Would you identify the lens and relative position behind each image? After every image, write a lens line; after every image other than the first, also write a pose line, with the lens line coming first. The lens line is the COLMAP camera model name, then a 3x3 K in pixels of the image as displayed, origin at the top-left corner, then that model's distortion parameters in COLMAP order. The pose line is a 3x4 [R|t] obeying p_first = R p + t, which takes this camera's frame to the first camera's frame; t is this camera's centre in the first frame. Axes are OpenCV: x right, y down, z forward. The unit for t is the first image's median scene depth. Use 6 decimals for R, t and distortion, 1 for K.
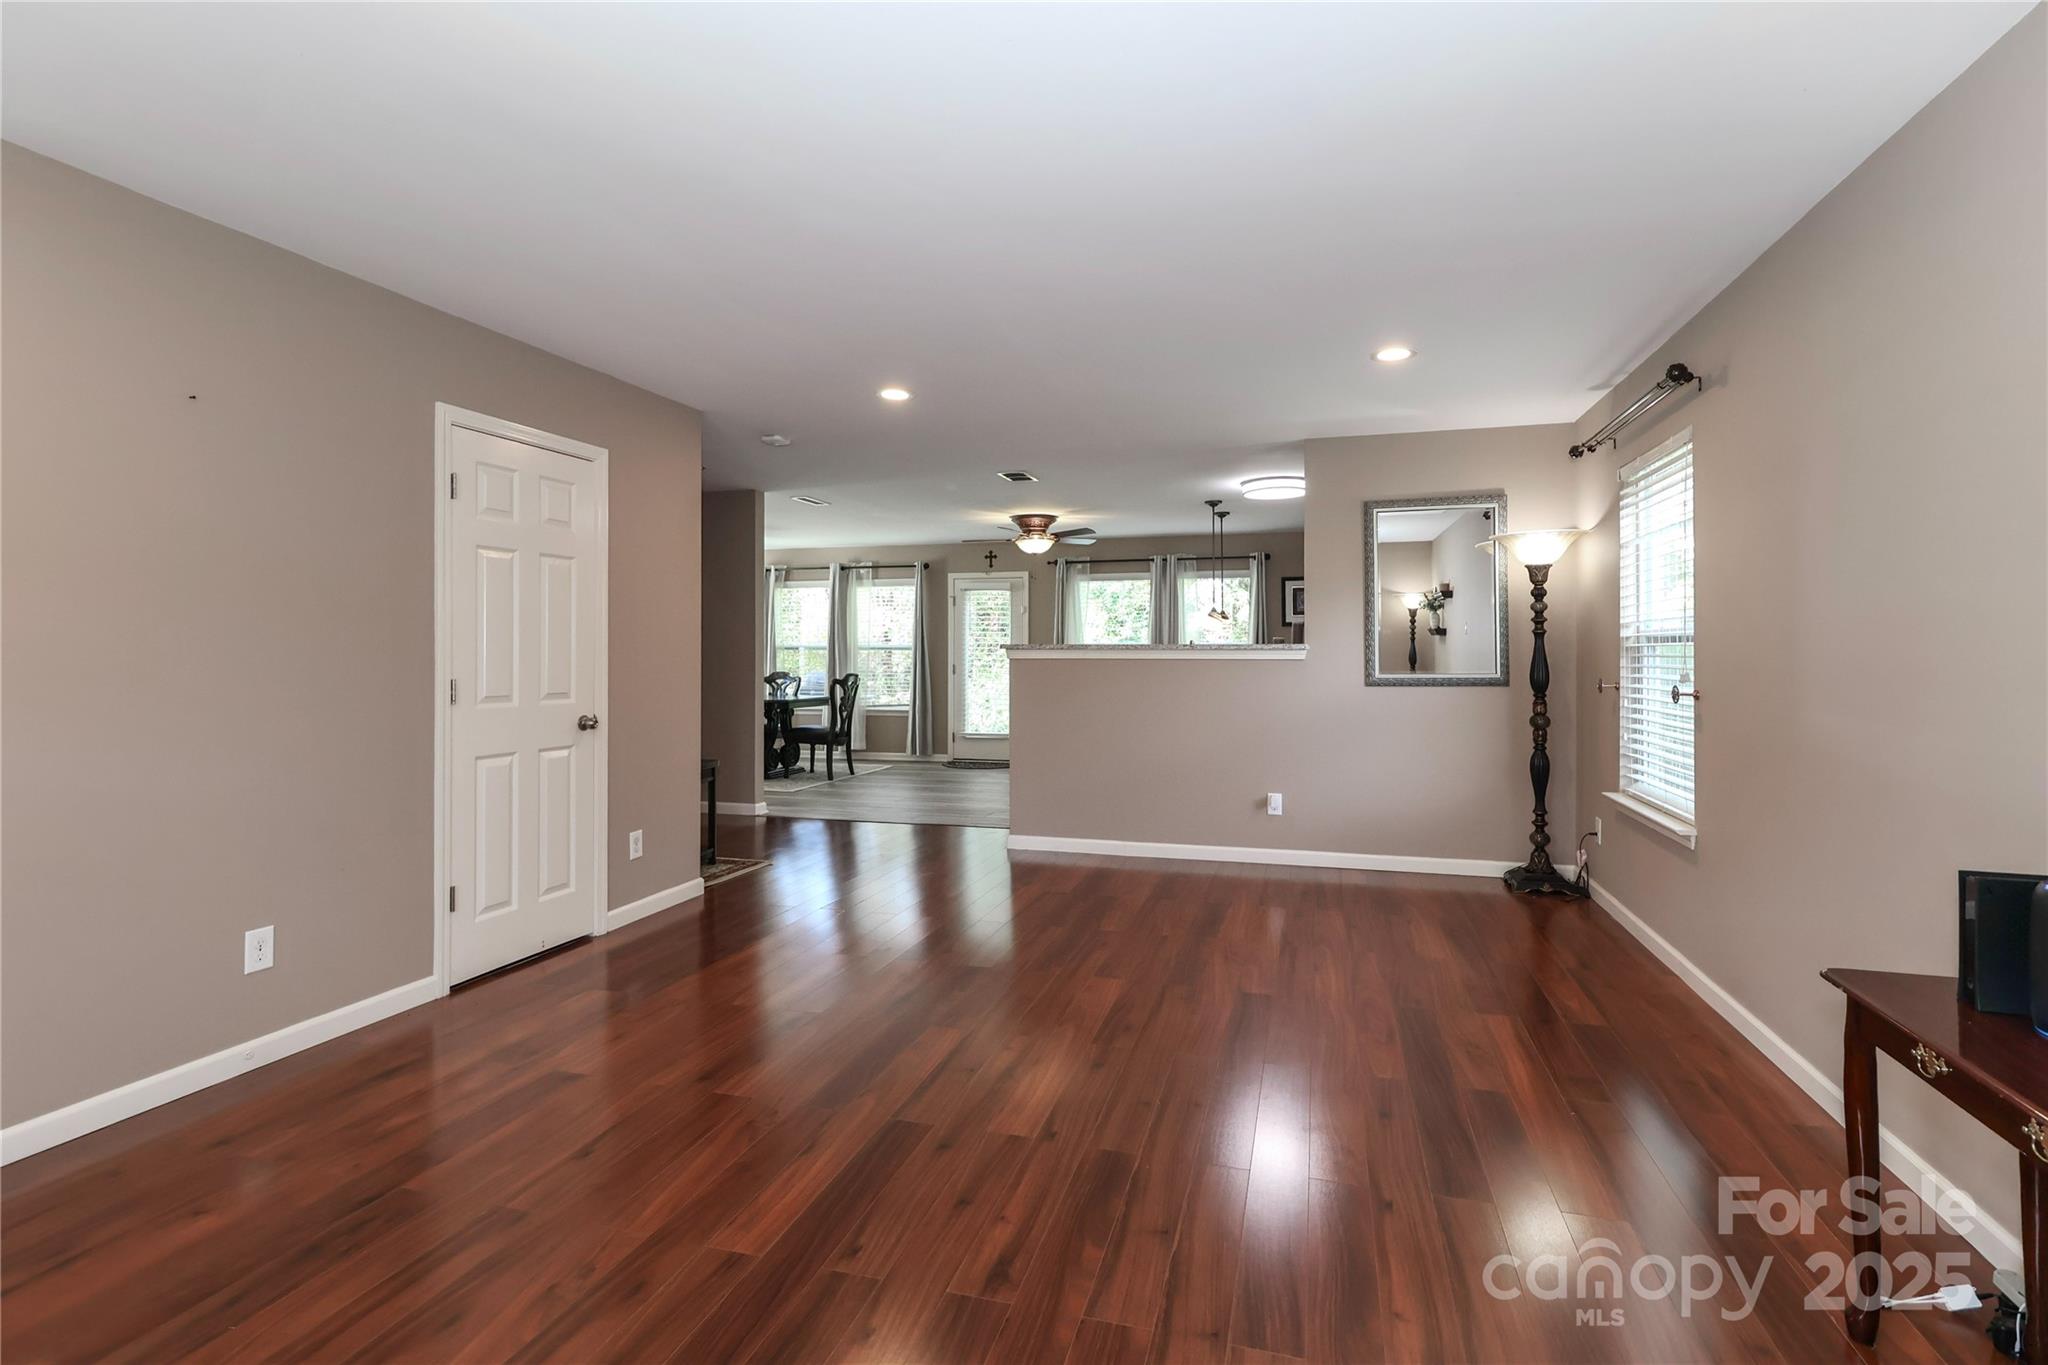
lens RADIAL K [[955.4, 0, 1030.7], [0, 955.4, 663.6], [0, 0, 1]] dist [-0.004413, -0.000399]
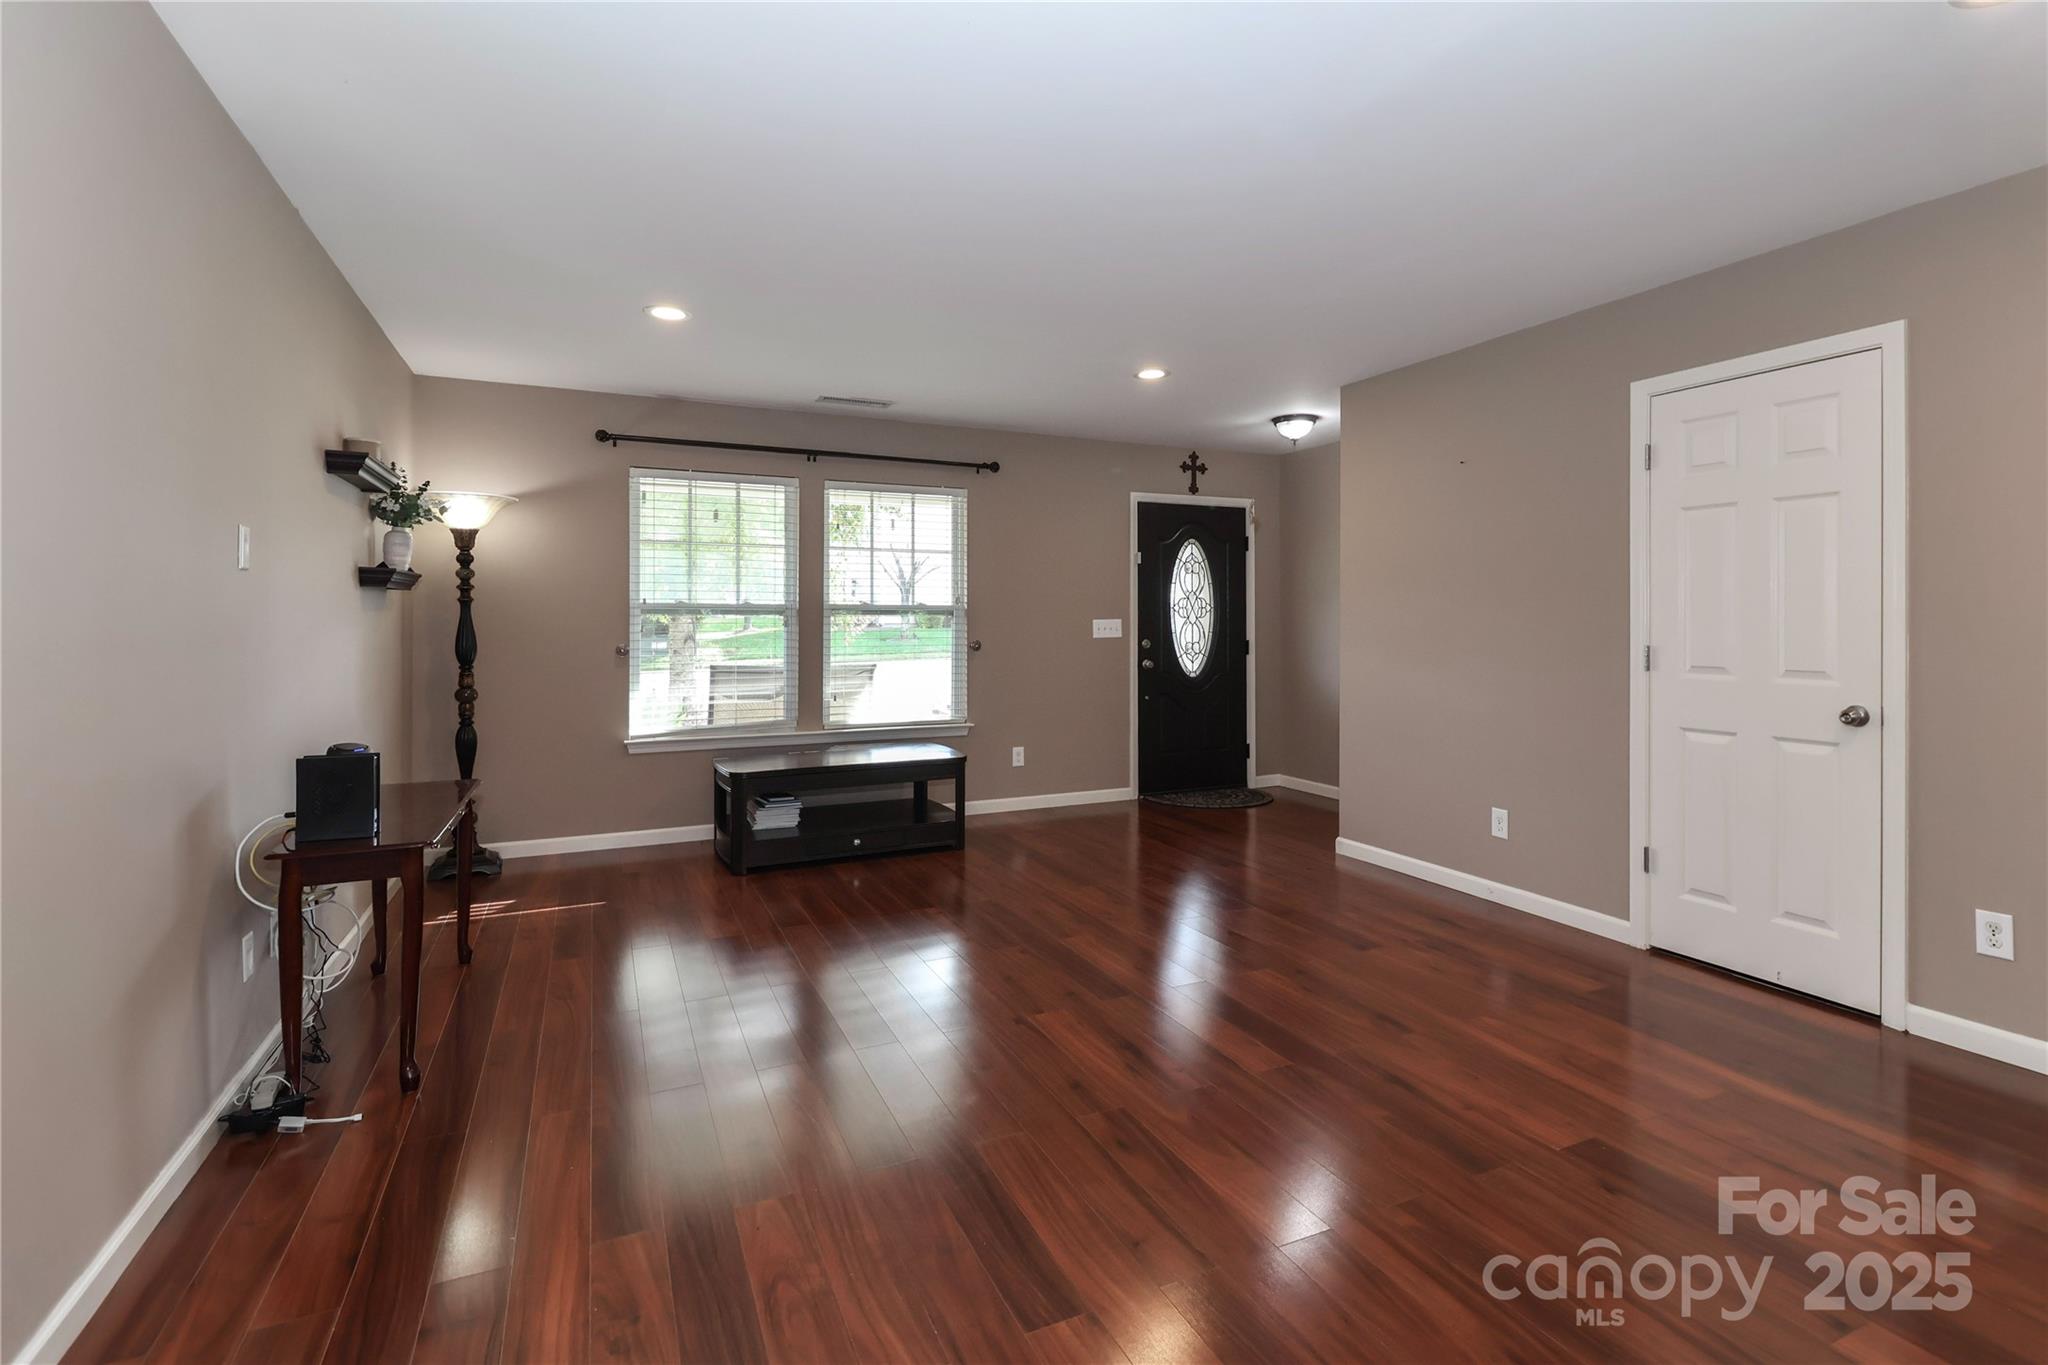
lens RADIAL K [[955.4, 0, 1071.9], [0, 955.4, 623.1], [0, 0, 1]] dist [-0.004413, -0.000399]
pose [[-0.730097, 0.002864, -0.683337, 0.541537], [-0.006076, 0.999924, 0.010683, -0.014668], [0.683316, 0.011952, -0.730025, 1.310117]]
